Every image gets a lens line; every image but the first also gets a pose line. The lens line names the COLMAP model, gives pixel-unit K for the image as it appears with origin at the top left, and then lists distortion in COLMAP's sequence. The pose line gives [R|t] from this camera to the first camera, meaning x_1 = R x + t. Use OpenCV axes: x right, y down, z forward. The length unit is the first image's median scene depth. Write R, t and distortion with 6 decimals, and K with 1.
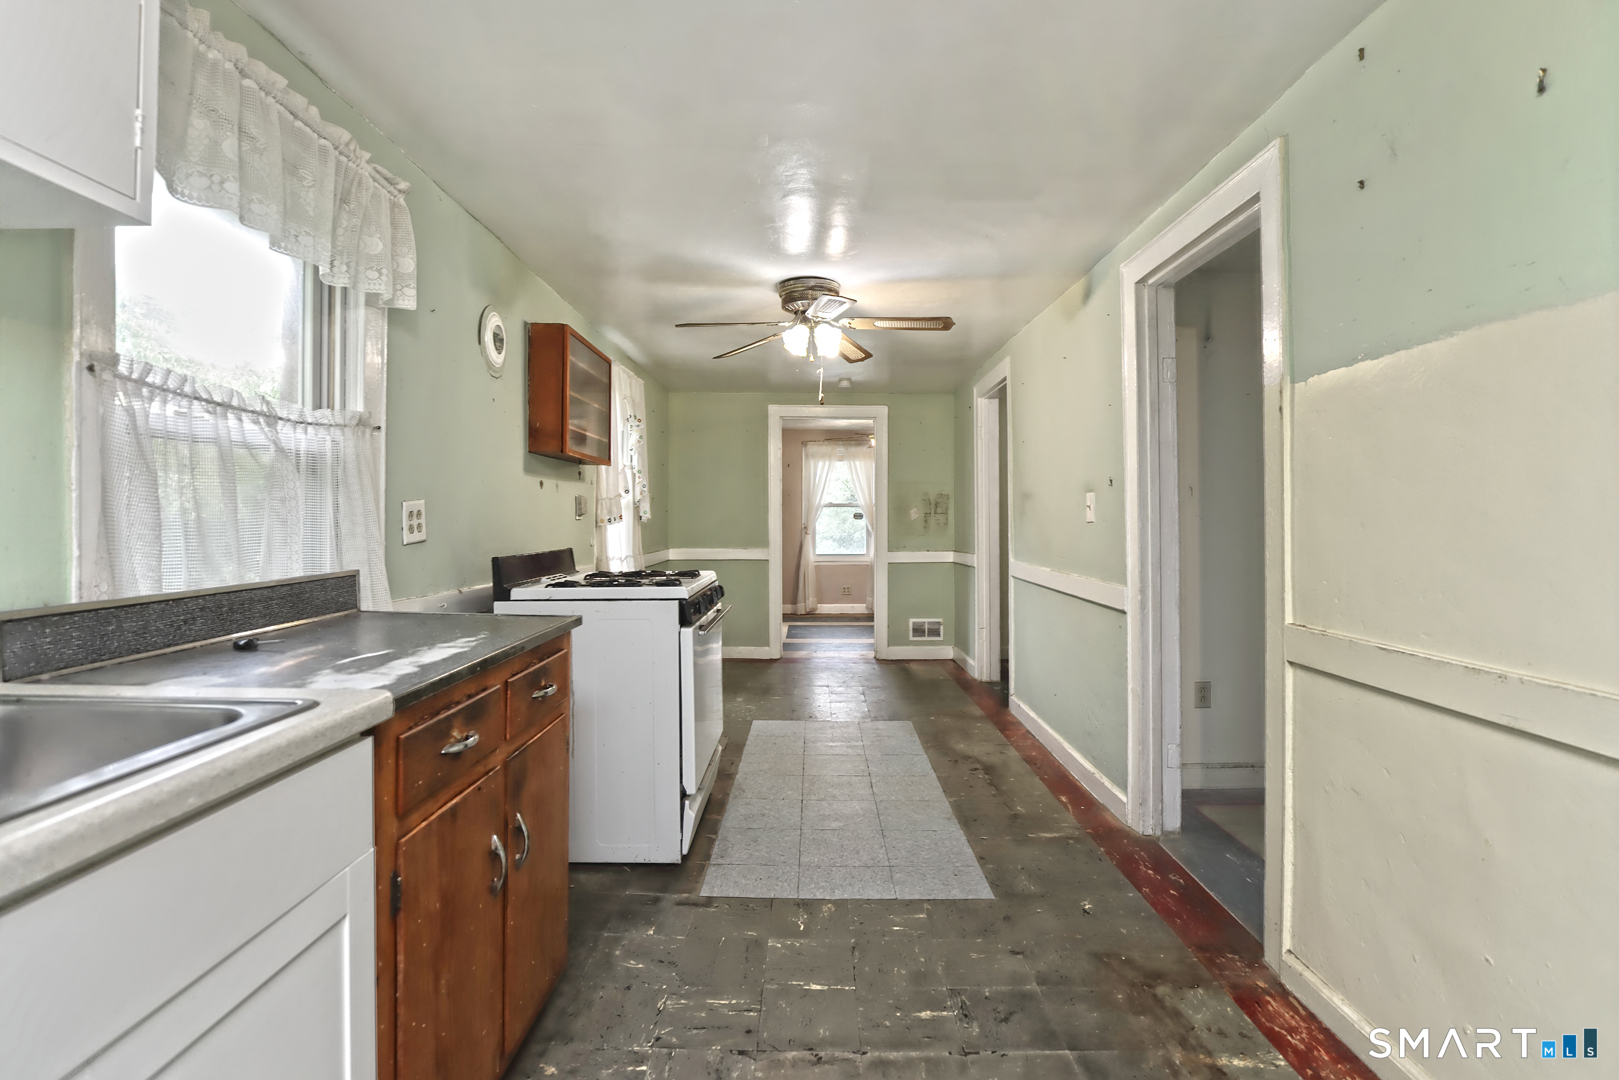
lens RADIAL K [[792.5, 0, 819.7], [0, 792.5, 508.4], [0, 0, 1]] dist [-0.016937, 0.000424]
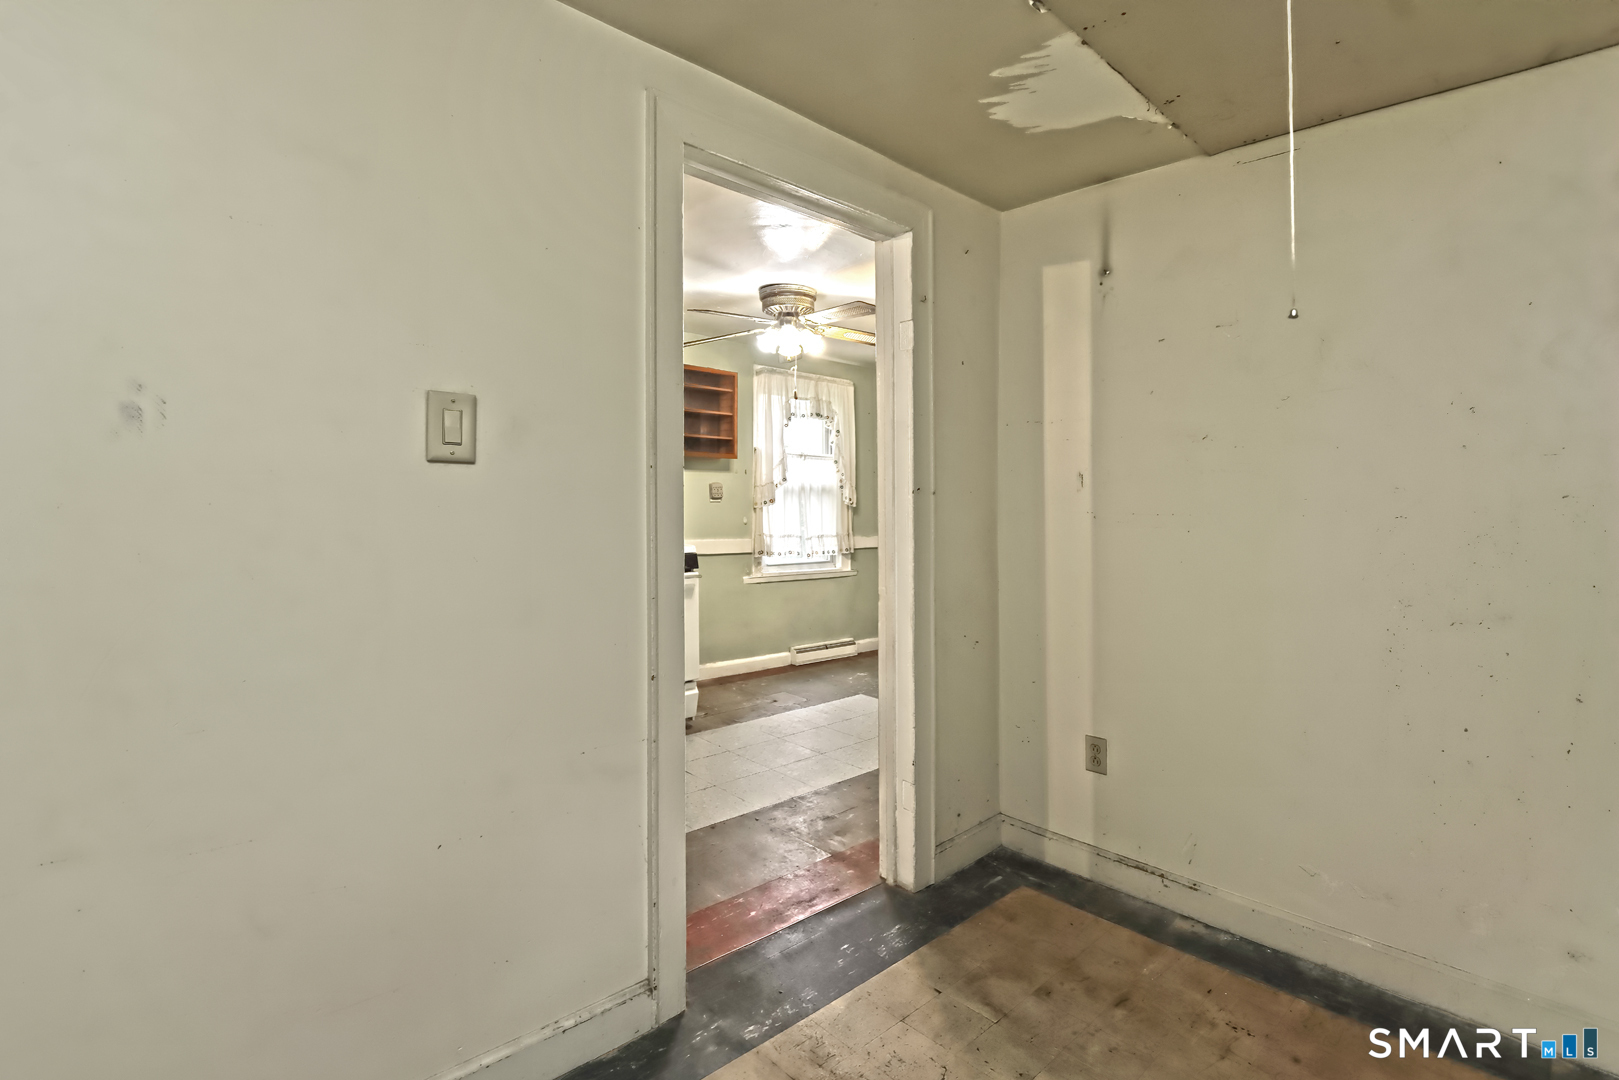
lens RADIAL K [[777.2, 0, 826.5], [0, 777.2, 502.3], [0, 0, 1]] dist [-0.030150, 0.009471]
pose [[0.714199, 0.016729, -0.699742, 0.956714], [-0.009865, 0.999856, 0.013835, -0.005820], [0.699873, -0.002979, 0.714261, 0.343057]]
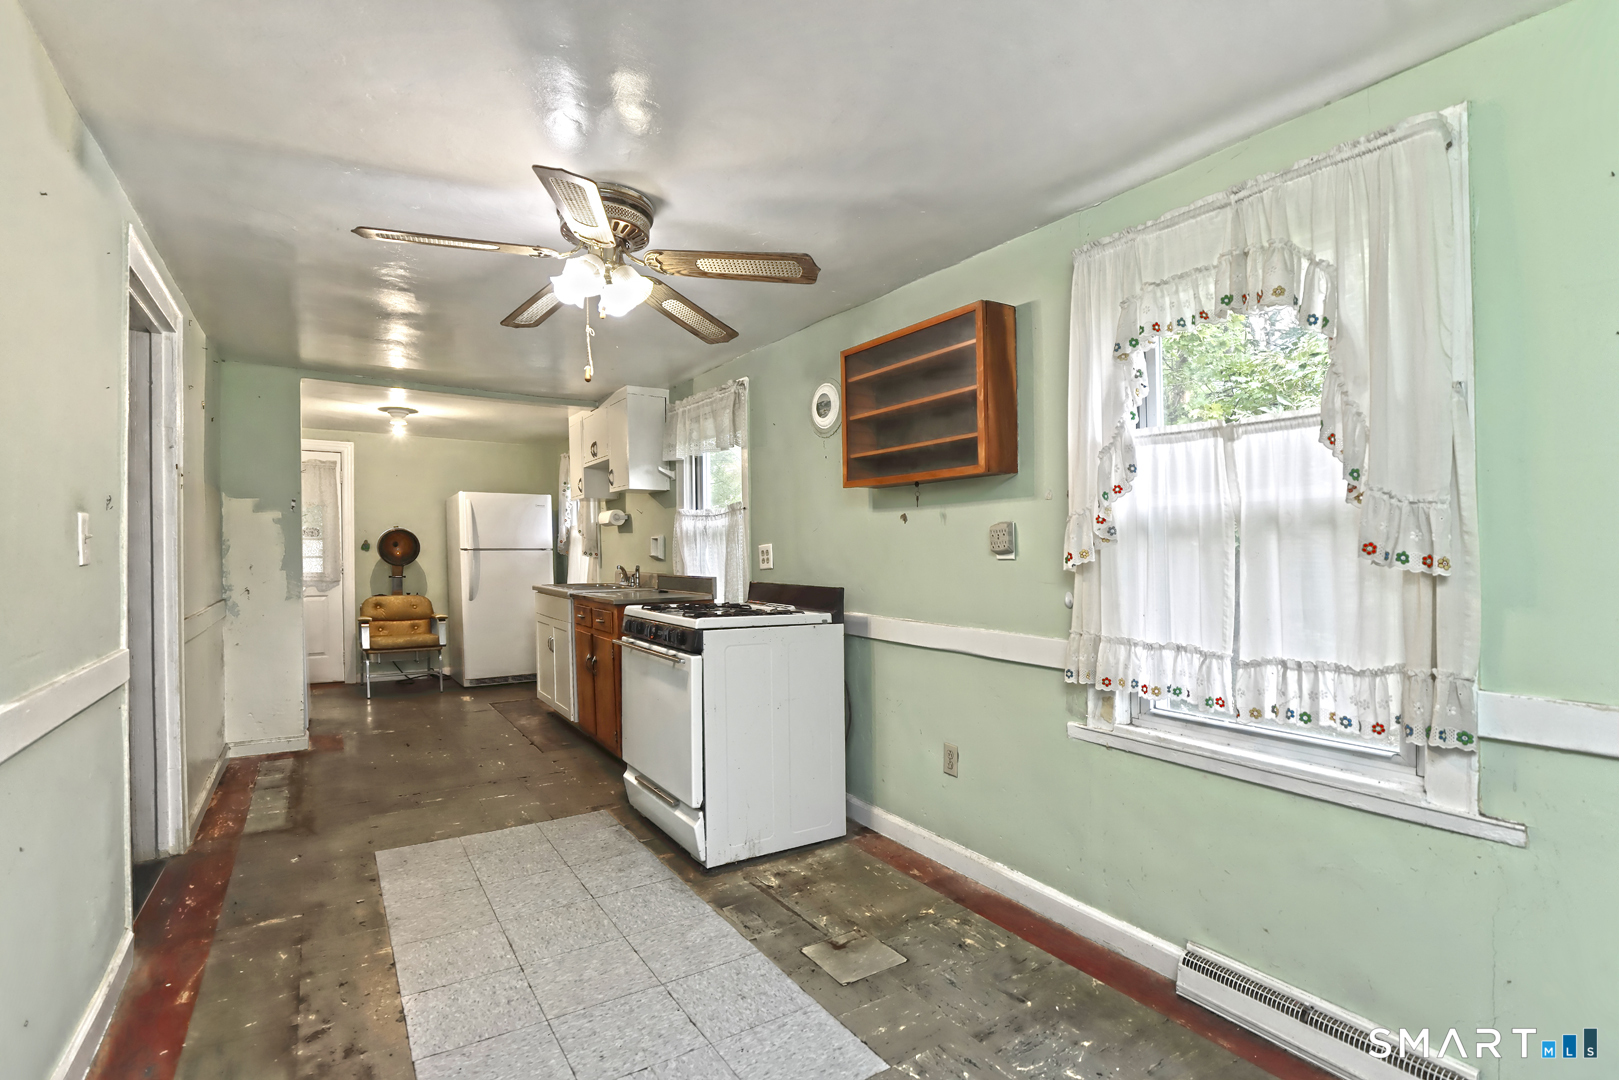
lens RADIAL K [[747.5, 0, 832.6], [0, 747.5, 562.1], [0, 0, 1]] dist [-0.018684, 0.000730]
pose [[-0.828921, 0.010981, -0.559258, 0.226920], [0.008305, 0.999939, 0.007324, 0.015293], [0.559304, 0.001426, -0.828961, 2.010308]]
